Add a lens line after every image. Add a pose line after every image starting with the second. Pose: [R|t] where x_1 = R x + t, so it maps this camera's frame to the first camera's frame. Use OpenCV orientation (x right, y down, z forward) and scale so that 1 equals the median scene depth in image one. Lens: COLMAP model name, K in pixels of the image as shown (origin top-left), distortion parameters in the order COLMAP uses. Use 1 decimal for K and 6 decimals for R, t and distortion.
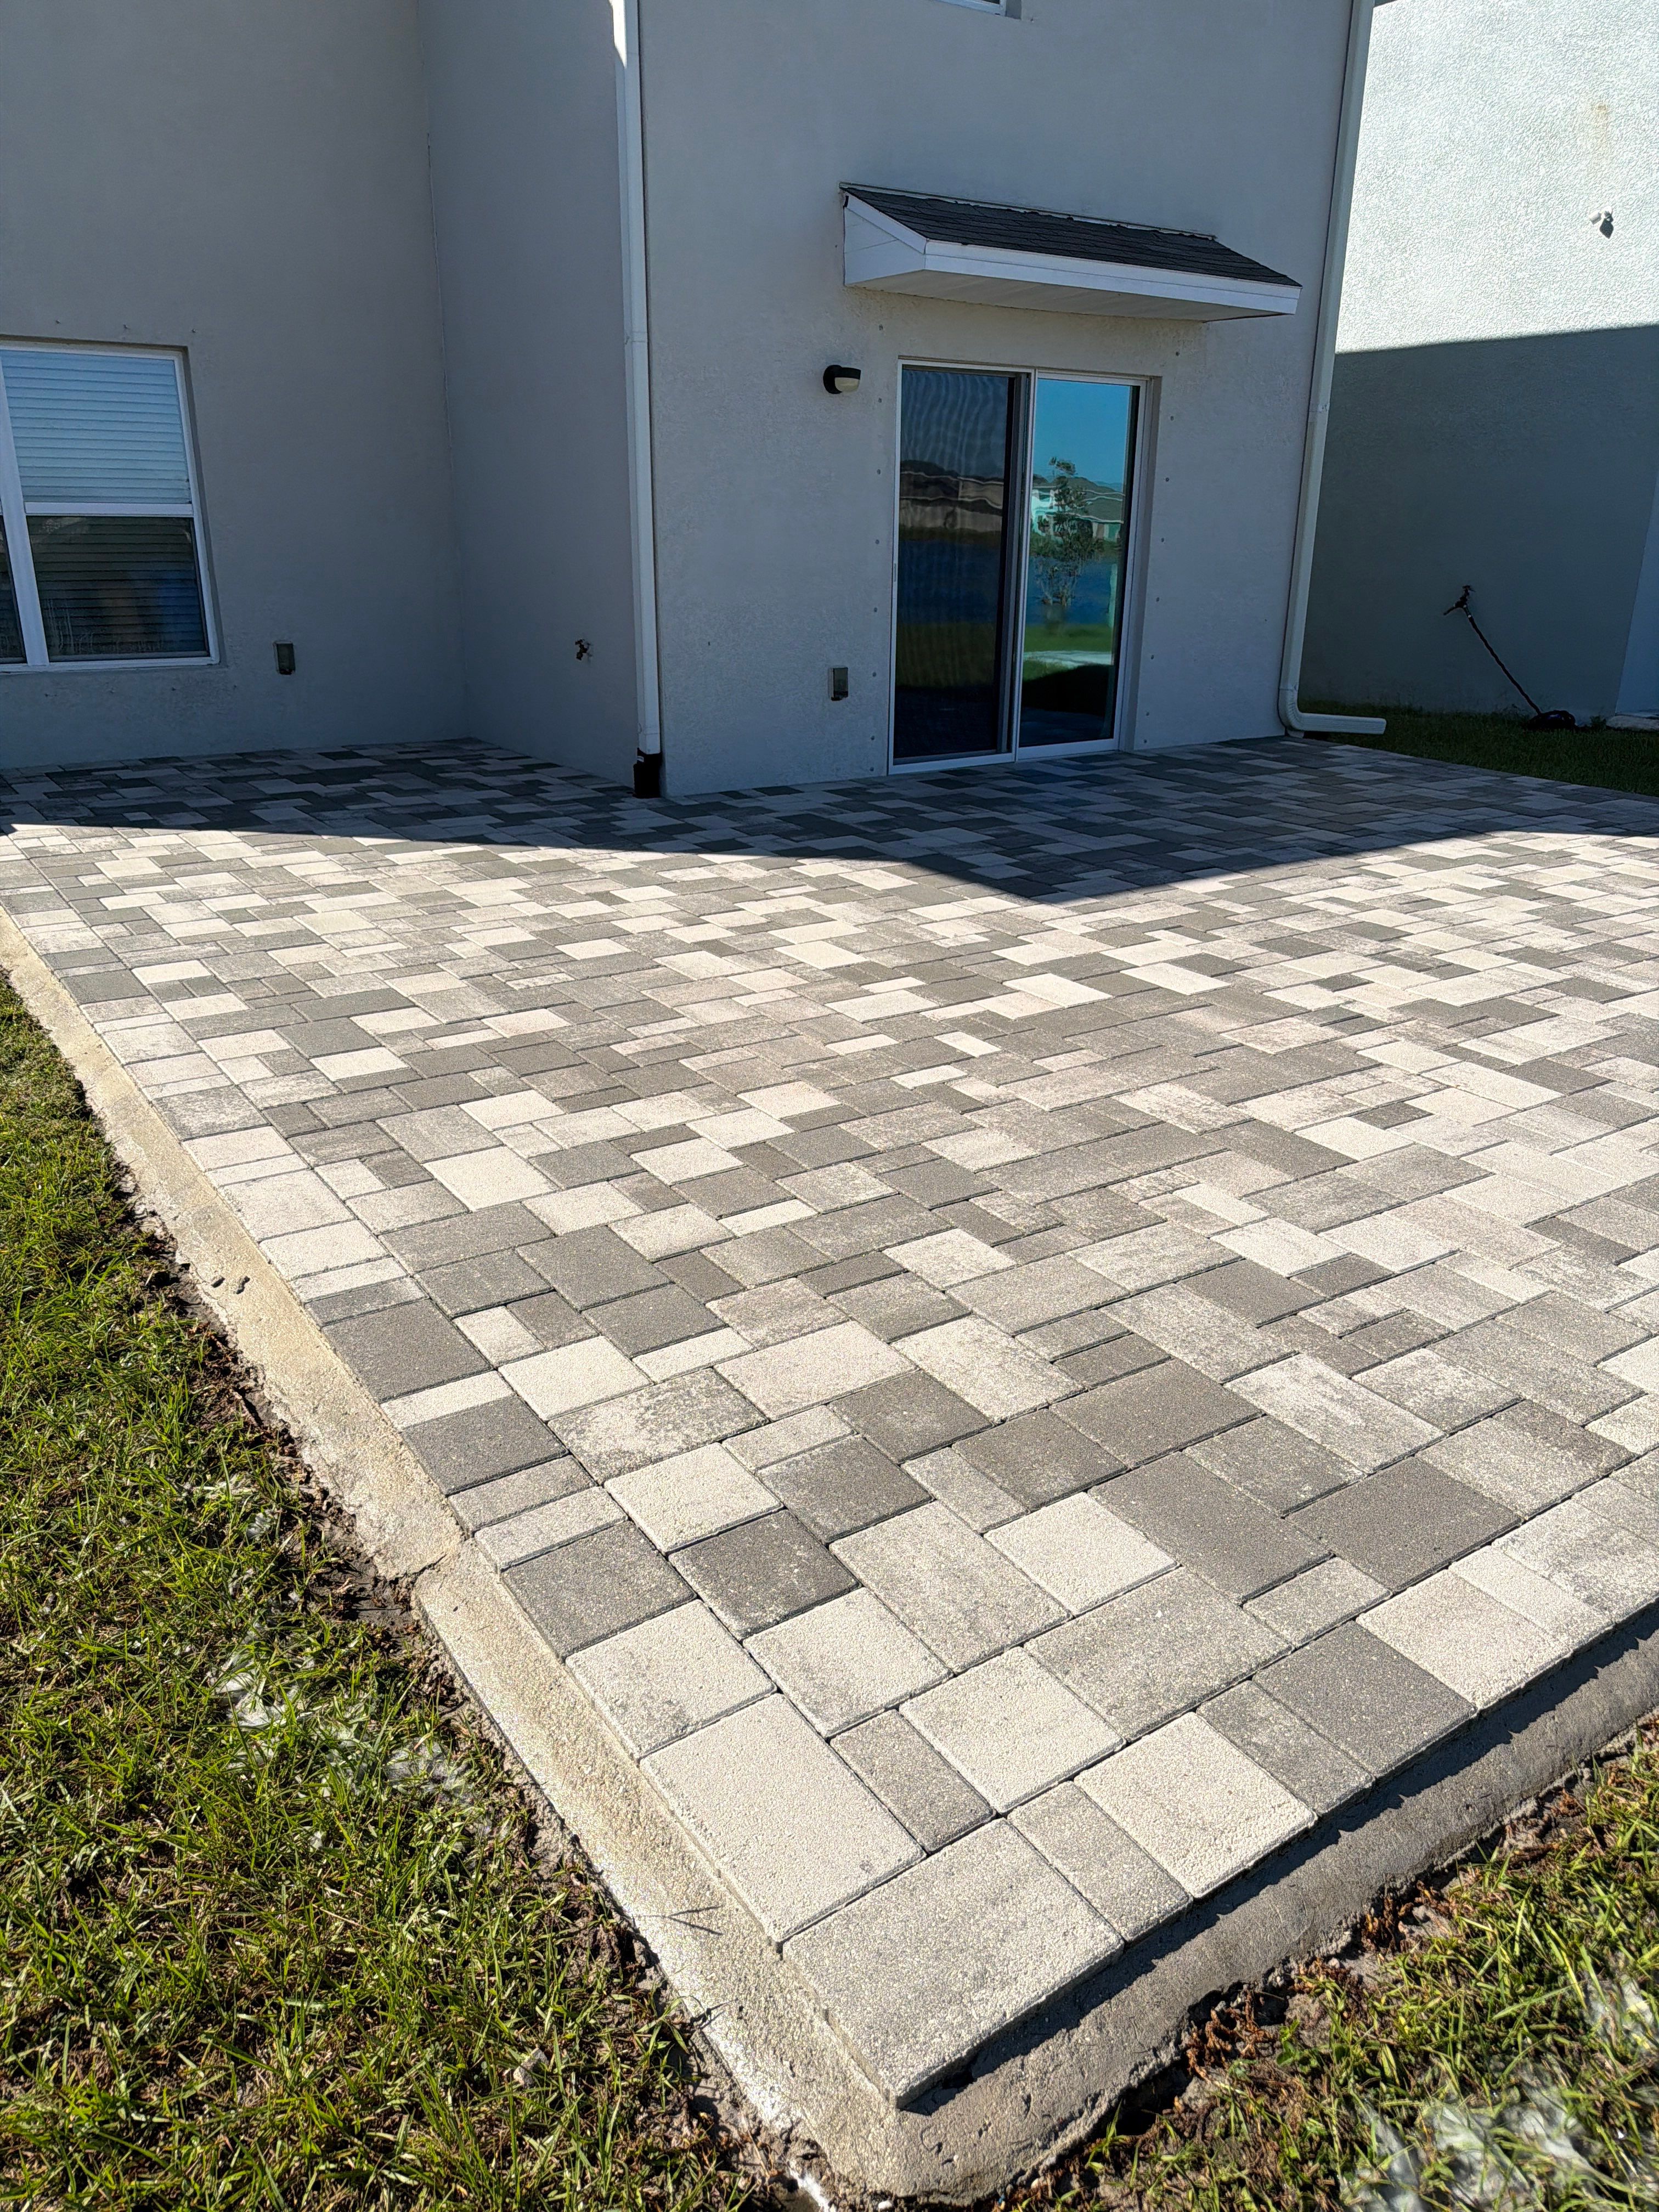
lens RADIAL K [[1535.5, 0, 835.6], [0, 1535.5, 1123.4], [0, 0, 1]] dist [0.178705, -0.384856]
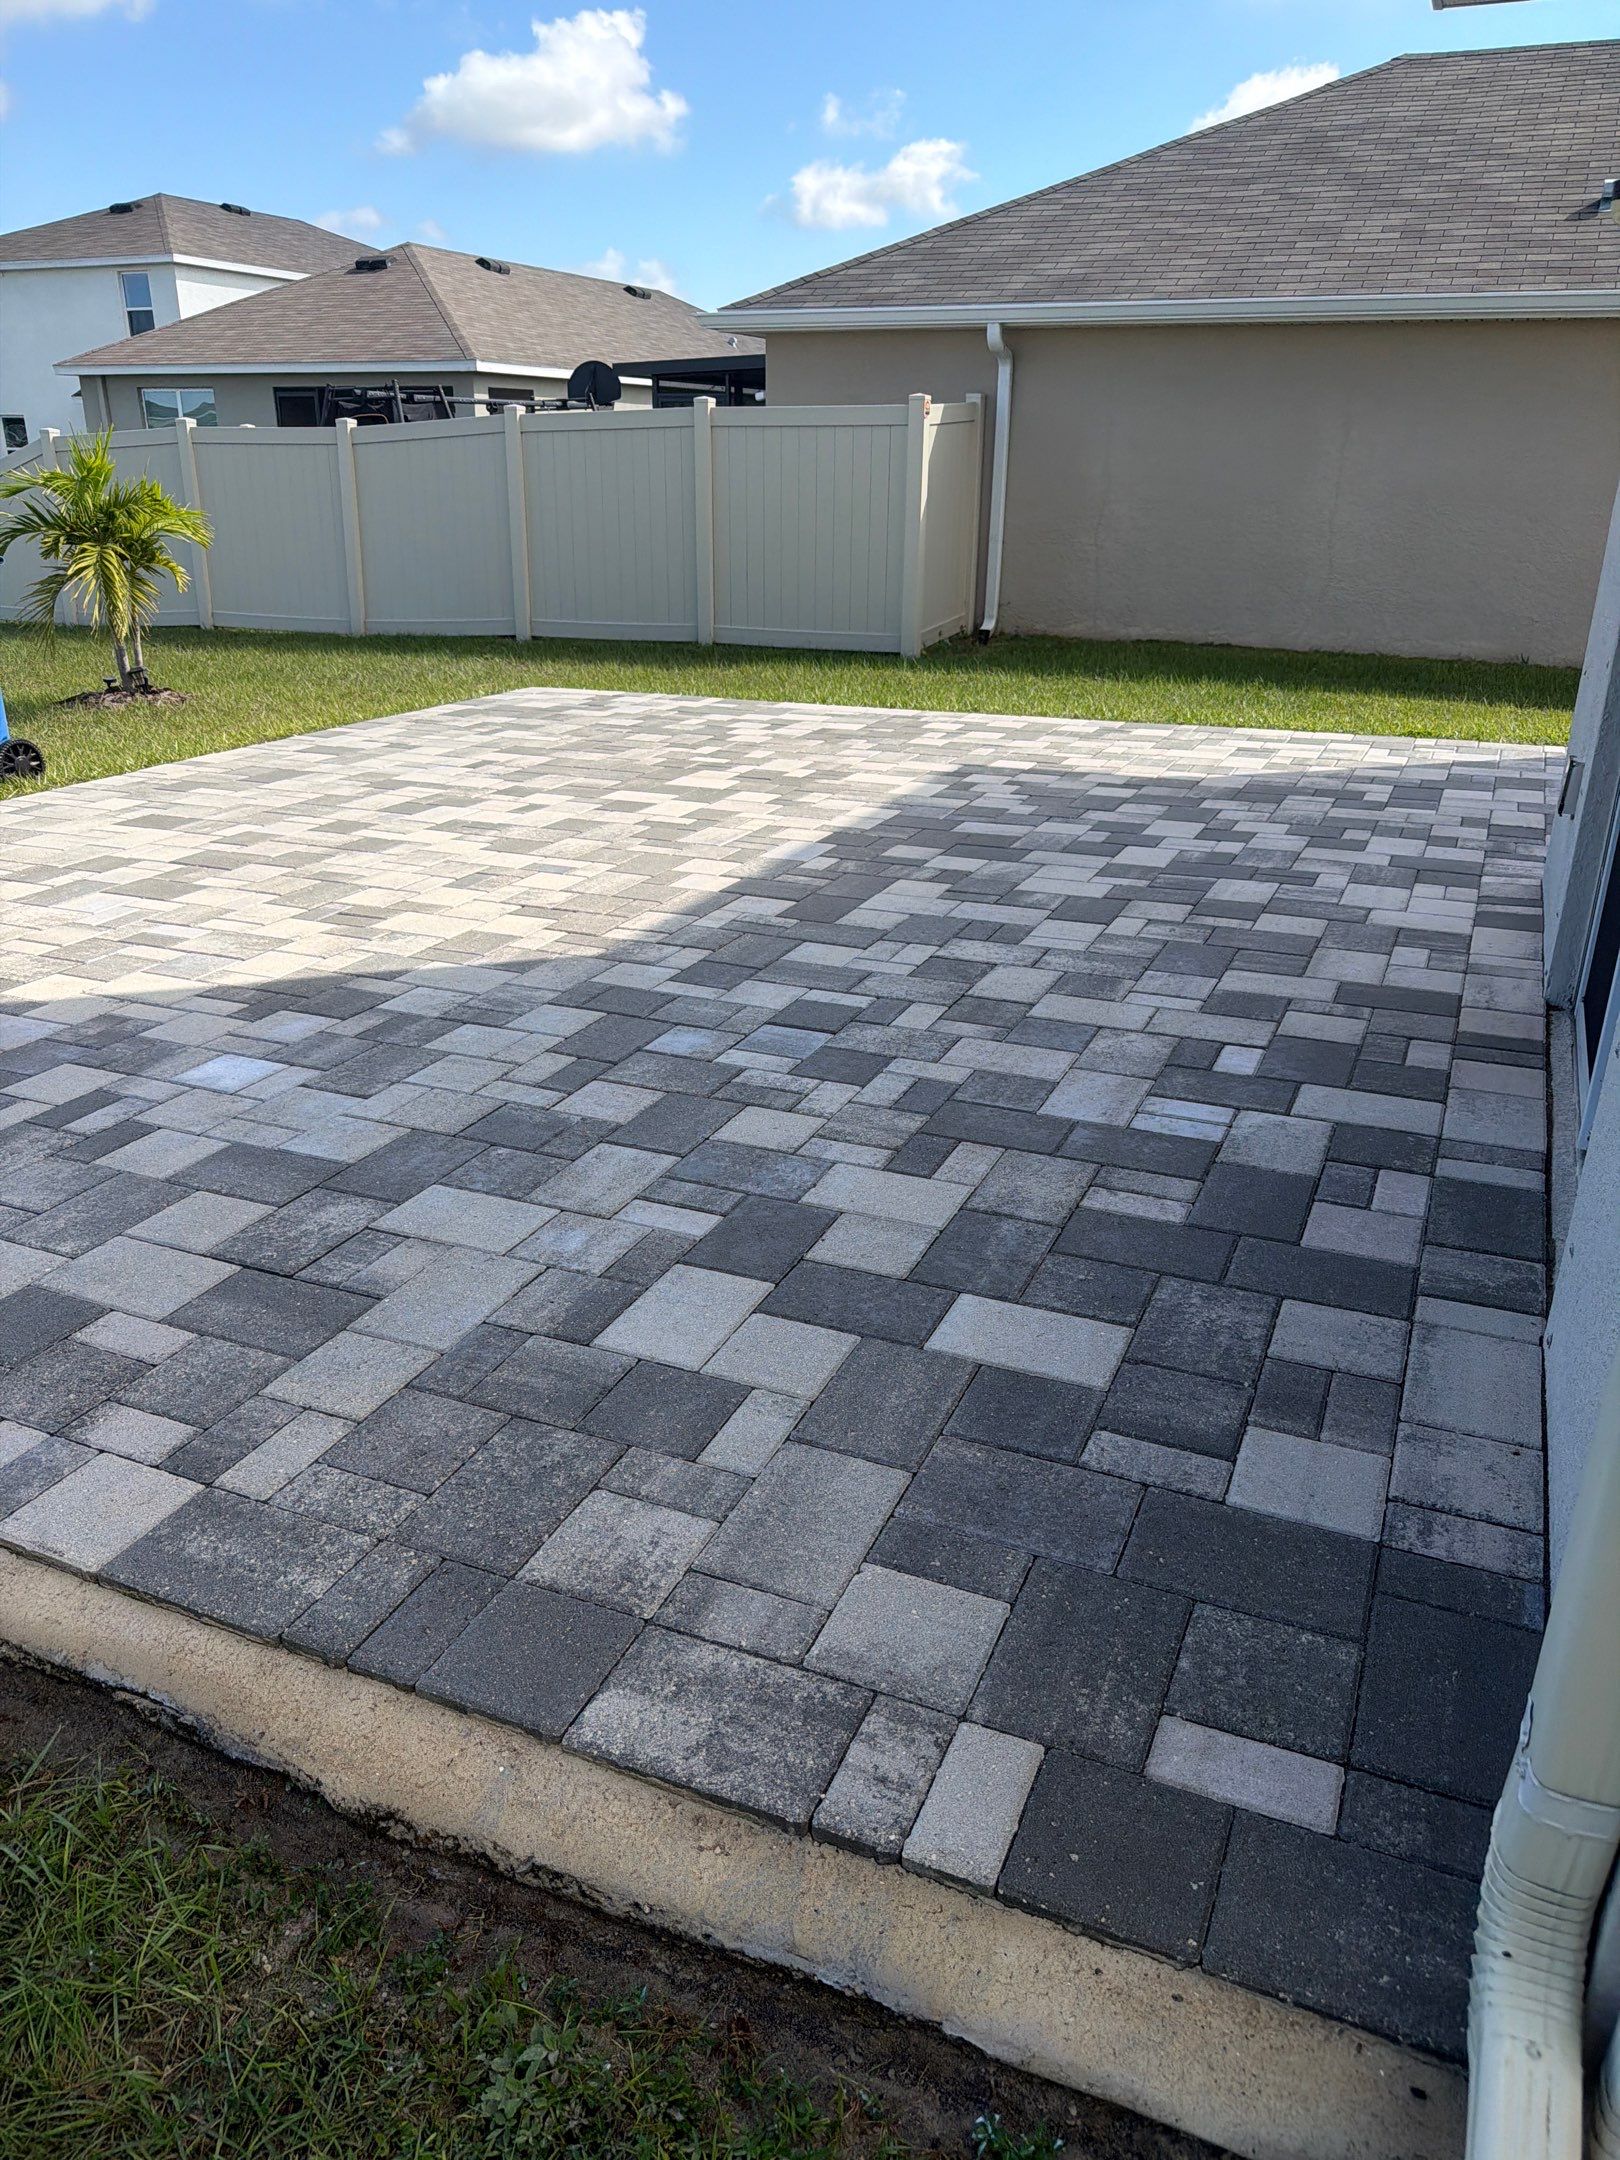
lens RADIAL K [[1508.9, 0, 819.1], [0, 1508.9, 1087.0], [0, 0, 1]] dist [0.181731, -0.392603]
pose [[-0.846836, 0.183255, -0.499286, 0.923023], [-0.211886, 0.744804, 0.632749, -0.905632], [0.487825, 0.641626, -0.591898, 2.340277]]
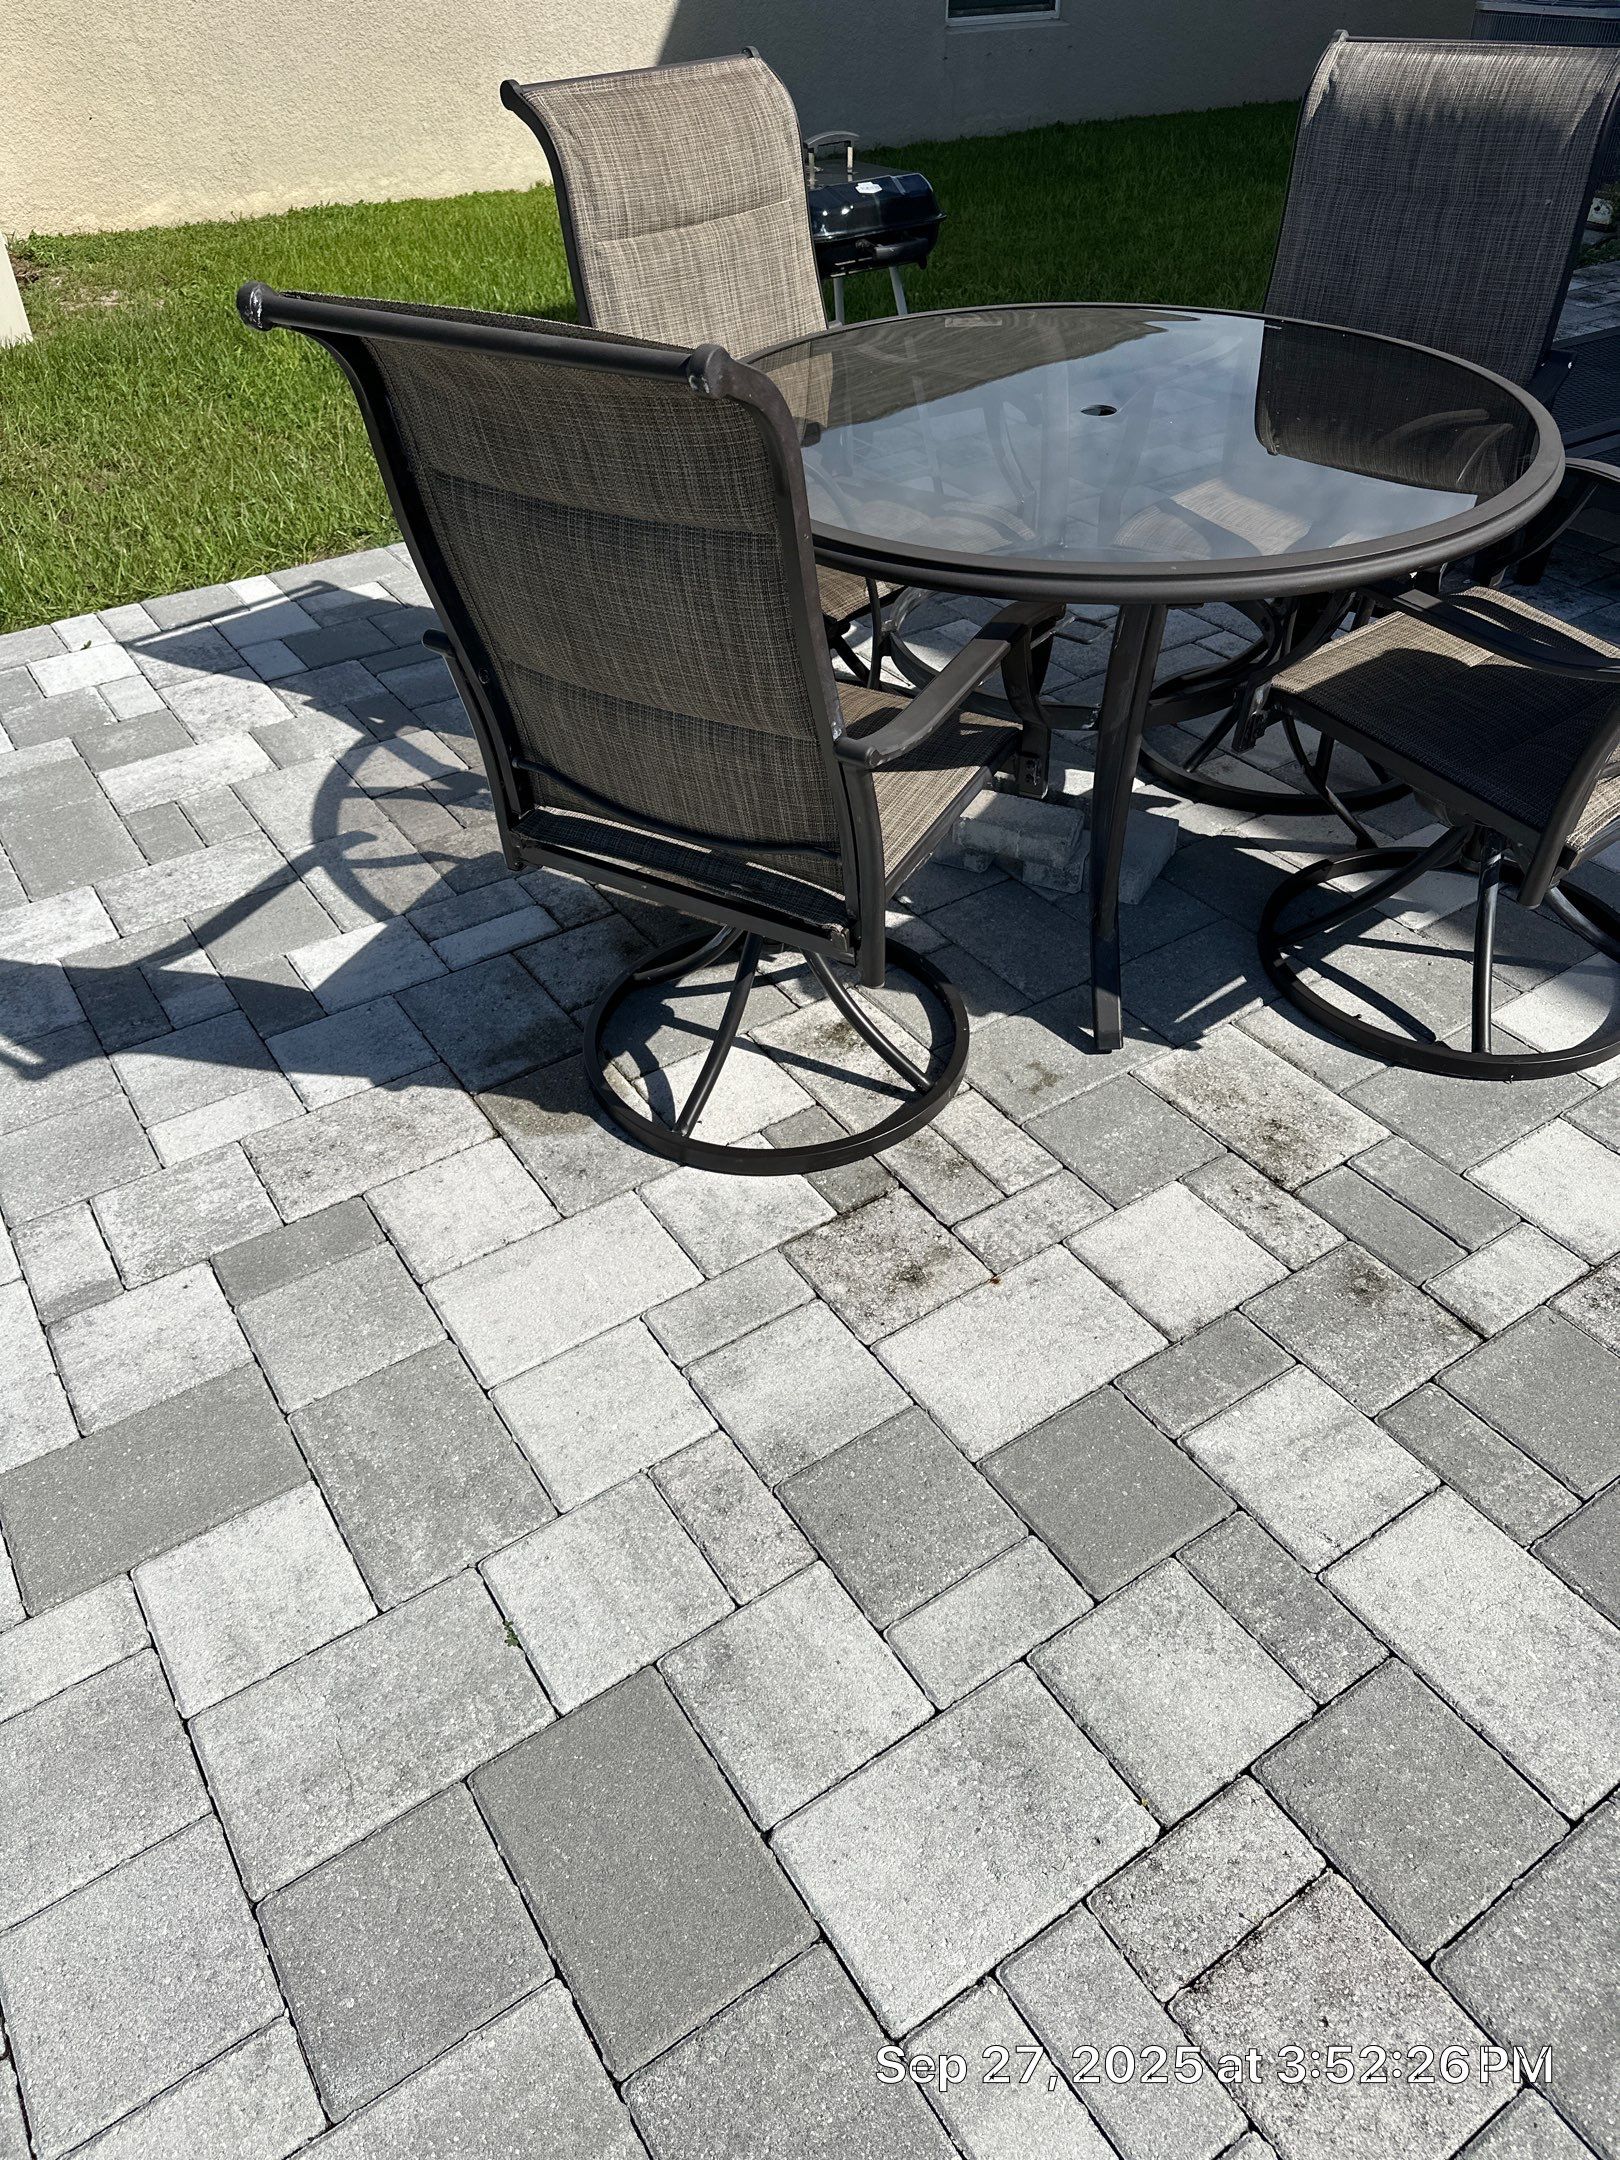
lens RADIAL K [[1508.9, 0, 819.1], [0, 1508.9, 1087.0], [0, 0, 1]] dist [0.181731, -0.392603]
pose [[-0.011819, 0.626747, -0.779133, 0.684606], [-0.351165, 0.726955, 0.590101, -0.306256], [0.936239, 0.280579, 0.211499, 0.786086]]
